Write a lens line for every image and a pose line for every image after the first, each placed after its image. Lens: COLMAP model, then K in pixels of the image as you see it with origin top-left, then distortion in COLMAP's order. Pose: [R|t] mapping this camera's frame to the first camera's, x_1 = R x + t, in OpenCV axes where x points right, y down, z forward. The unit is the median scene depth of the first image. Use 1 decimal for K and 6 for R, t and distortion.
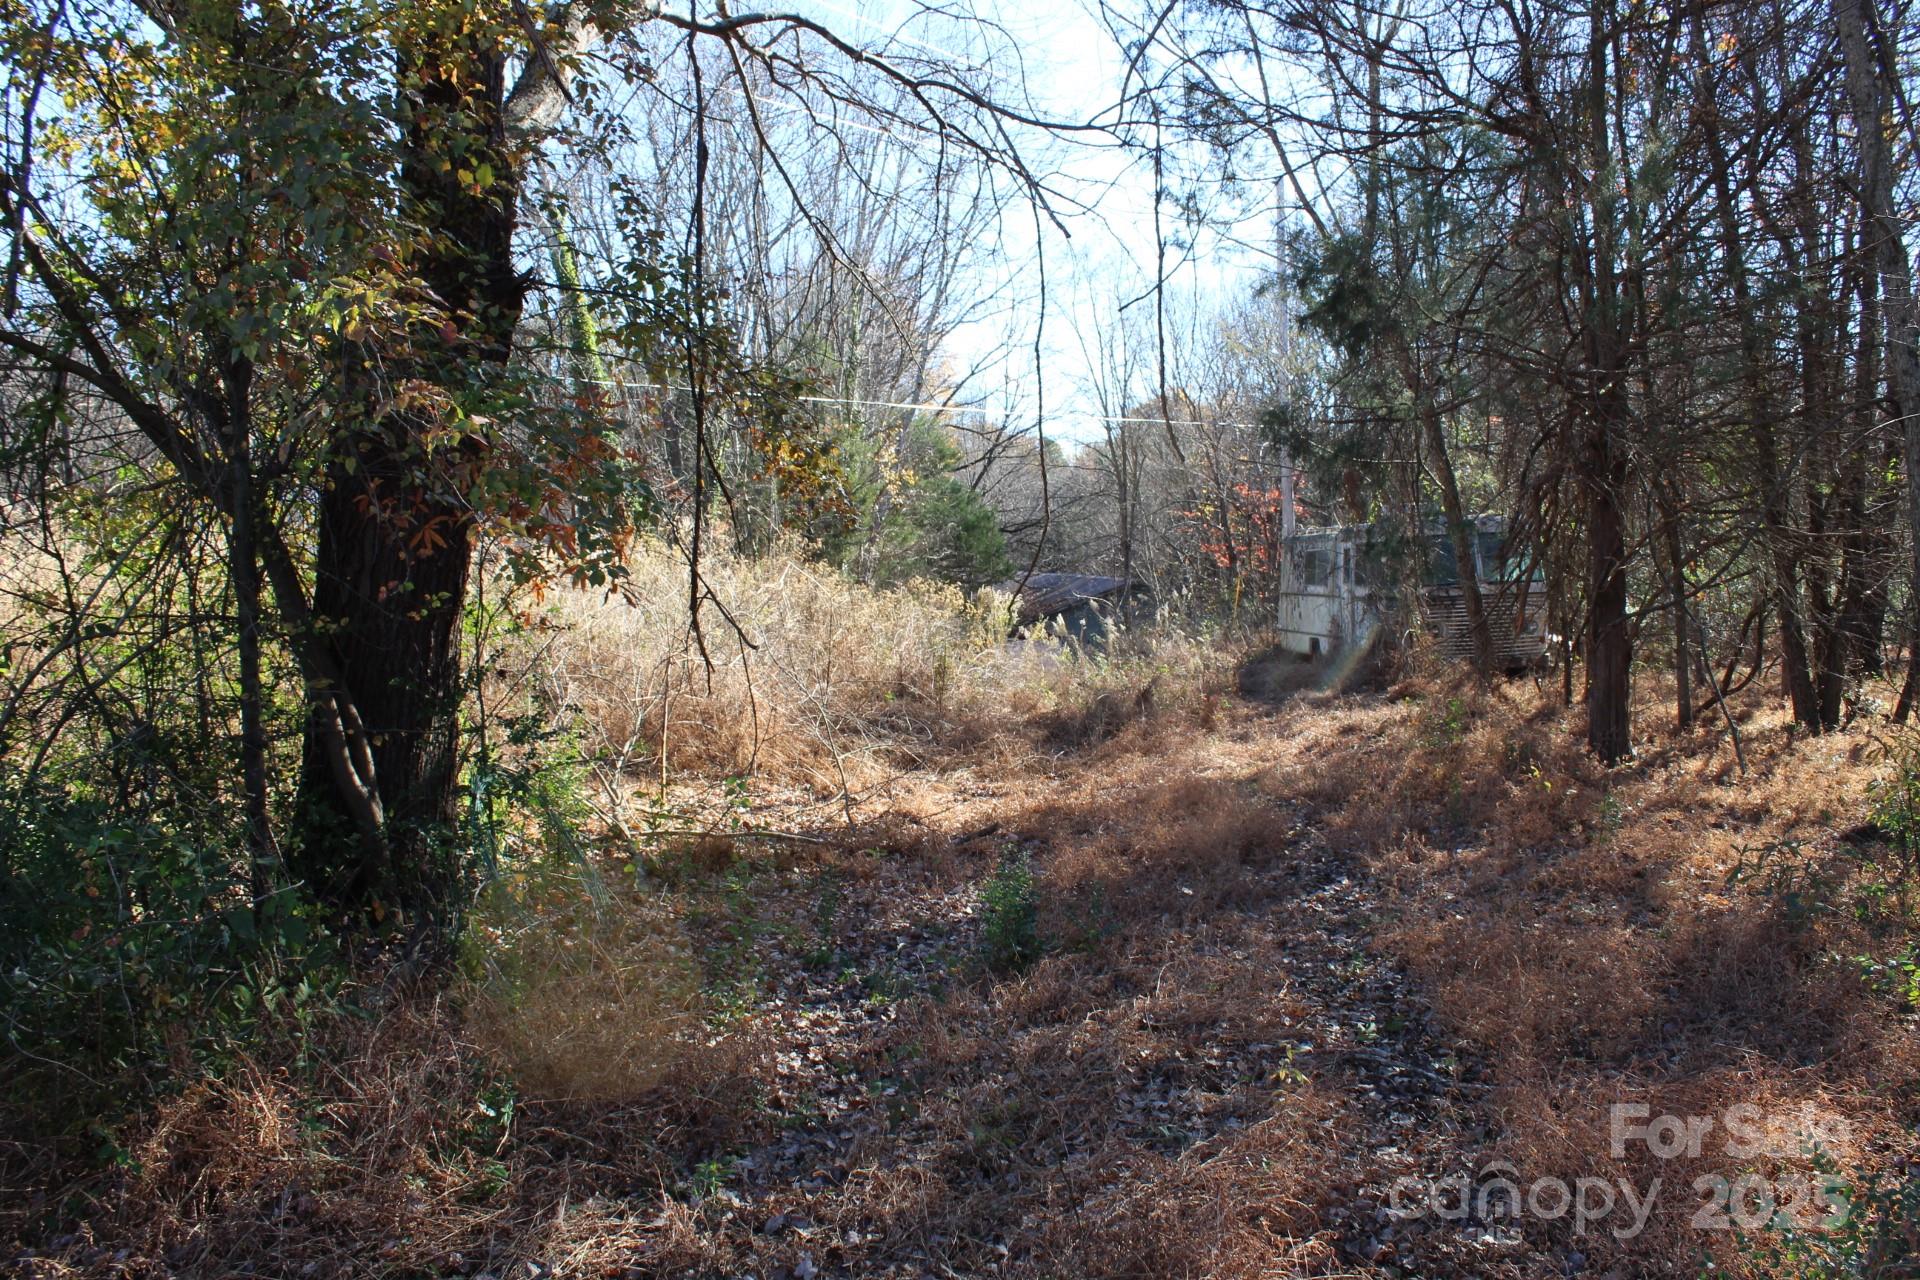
lens RADIAL K [[1495.8, 0, 960.9], [0, 1495.8, 633.9], [0, 0, 1]] dist [-0.080895, 0.027439]
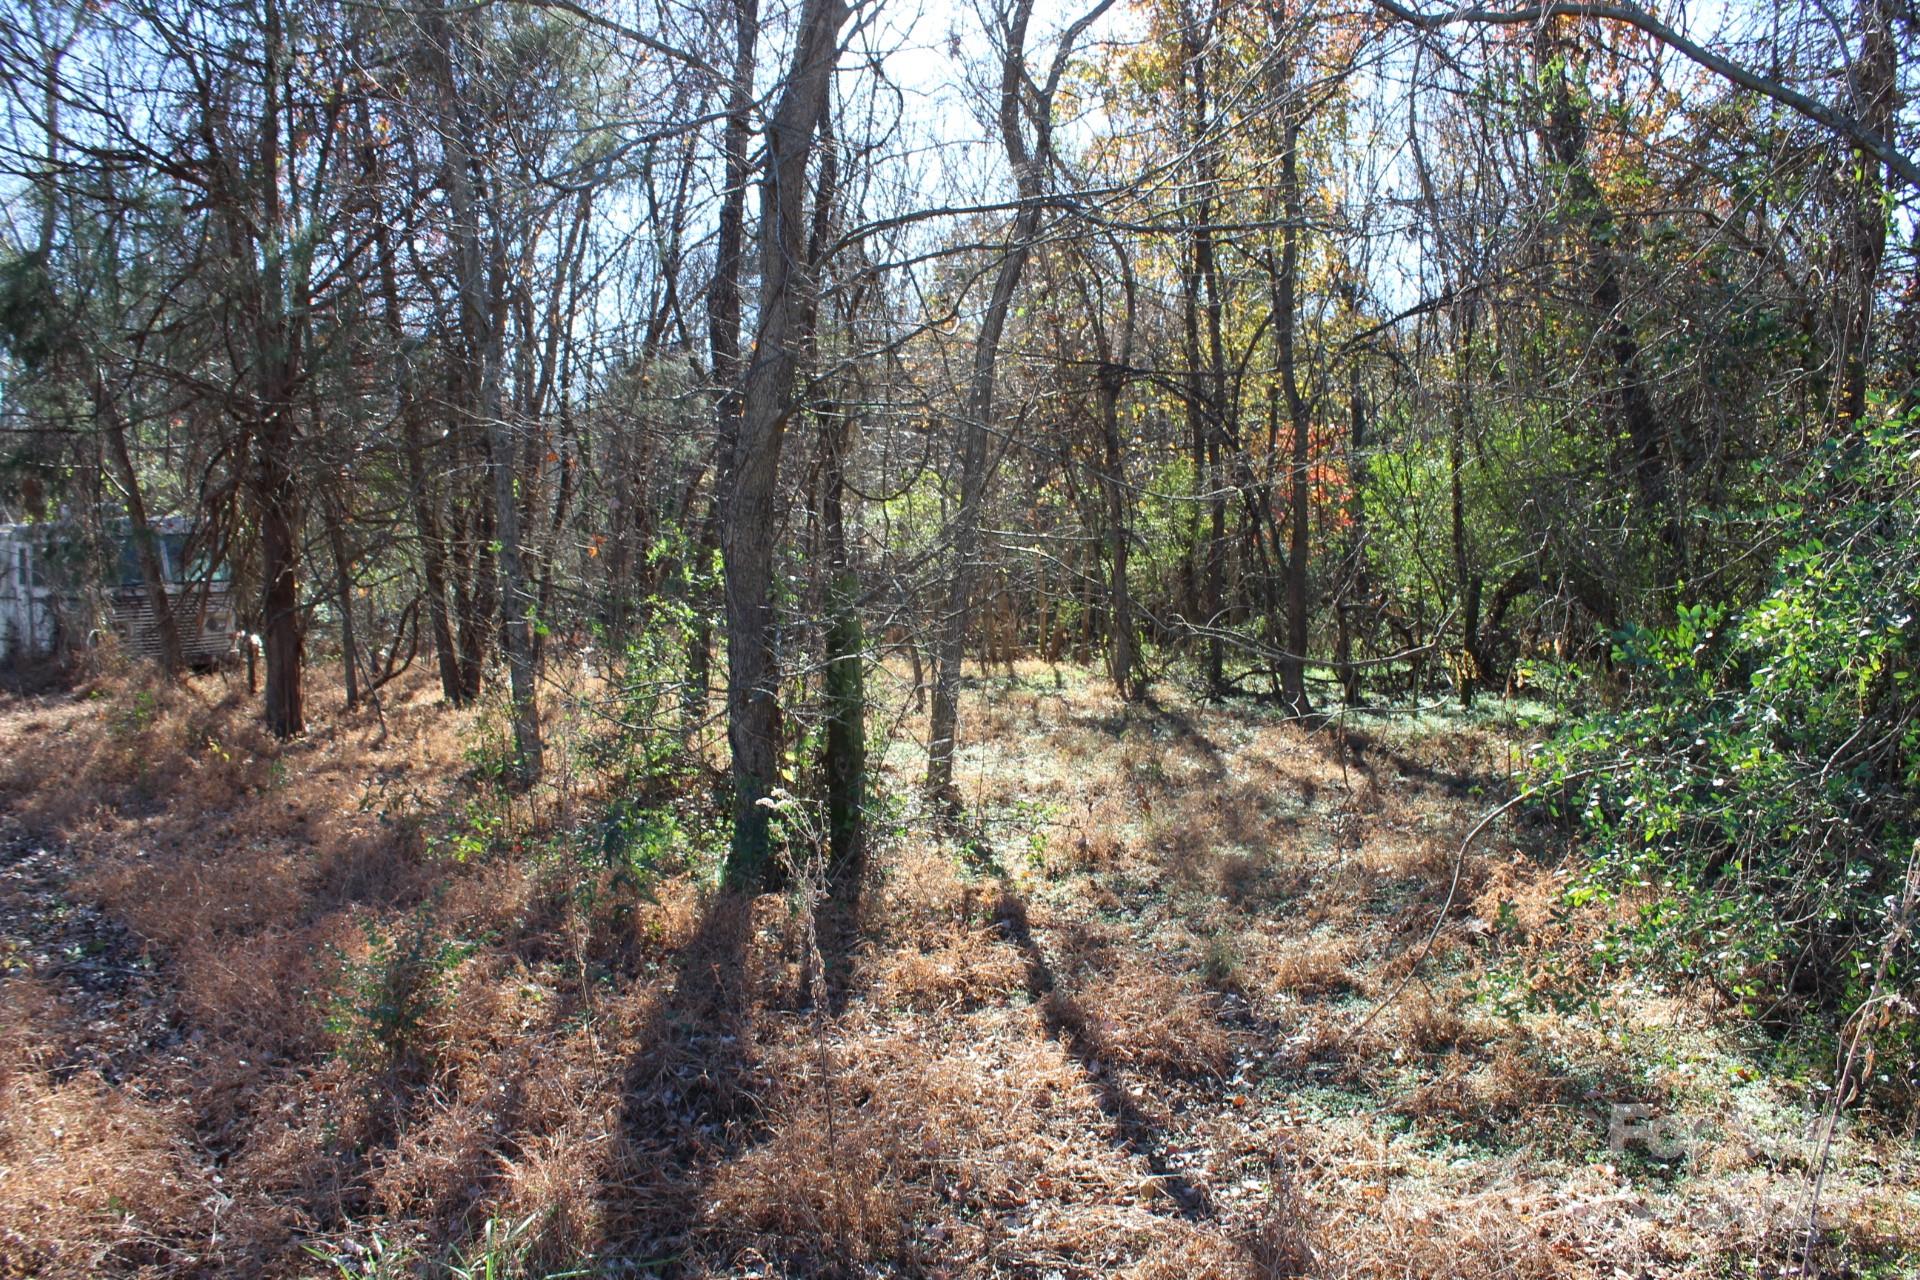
lens RADIAL K [[1495.8, 0, 966.1], [0, 1495.8, 633.6], [0, 0, 1]] dist [-0.080895, 0.027439]
pose [[0.672317, -0.023786, 0.739881, -0.053763], [0.022535, 0.999678, 0.011661, 0.002462], [-0.739920, 0.008833, 0.672637, -0.173743]]
